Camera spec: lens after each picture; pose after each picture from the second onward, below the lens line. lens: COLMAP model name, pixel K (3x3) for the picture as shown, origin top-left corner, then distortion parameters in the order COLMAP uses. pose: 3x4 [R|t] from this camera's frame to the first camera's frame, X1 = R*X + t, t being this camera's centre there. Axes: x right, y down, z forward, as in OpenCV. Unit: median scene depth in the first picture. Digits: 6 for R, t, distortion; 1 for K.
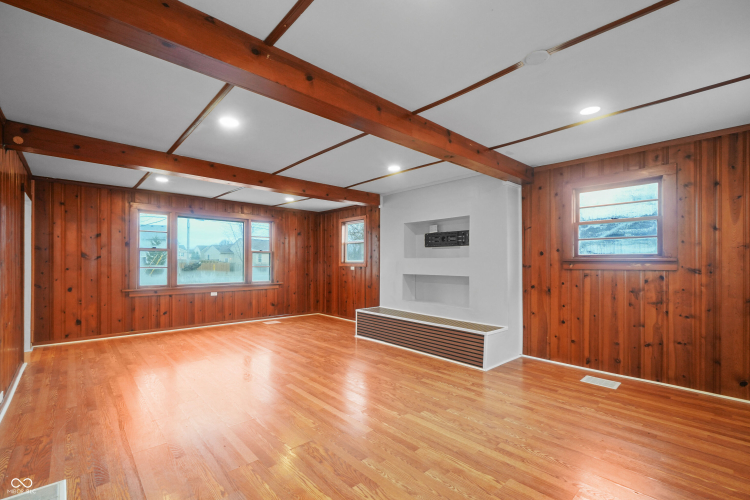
lens RADIAL K [[330.6, 0, 370.1], [0, 330.6, 256.5], [0, 0, 1]] dist [-0.003099, -0.001254]
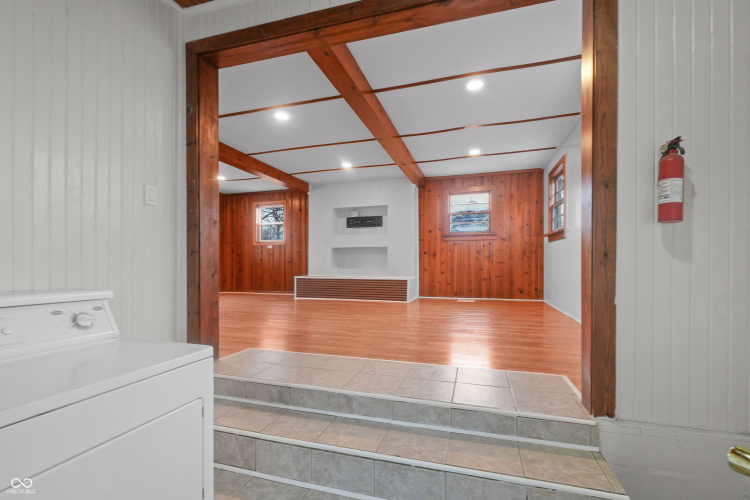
lens RADIAL K [[330.6, 0, 378.6], [0, 330.6, 260.5], [0, 0, 1]] dist [-0.003099, -0.001254]
pose [[0.861297, -0.002639, 0.508094, -0.506157], [-0.003425, 0.999934, 0.011000, 0.113175], [-0.508090, -0.011214, 0.861231, -0.250546]]
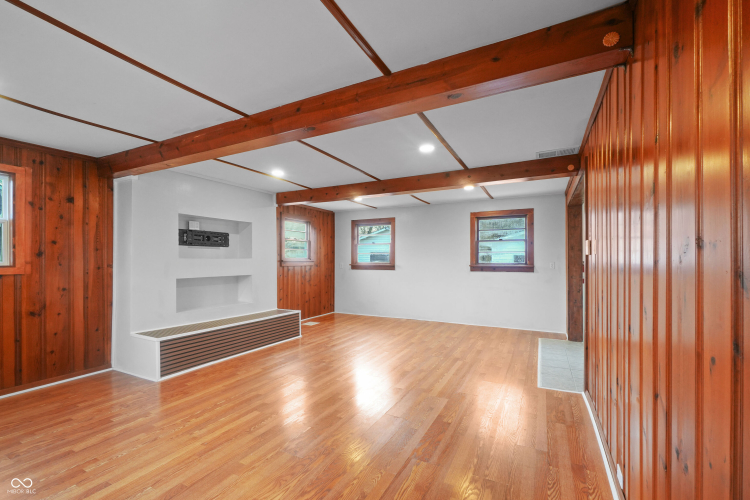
lens RADIAL K [[330.6, 0, 369.6], [0, 330.6, 250.6], [0, 0, 1]] dist [-0.003099, -0.001254]
pose [[-0.343169, 0.030462, 0.938780, -1.008120], [-0.010852, 0.999279, -0.036391, 0.013938], [-0.939211, -0.022676, -0.342590, 1.082369]]
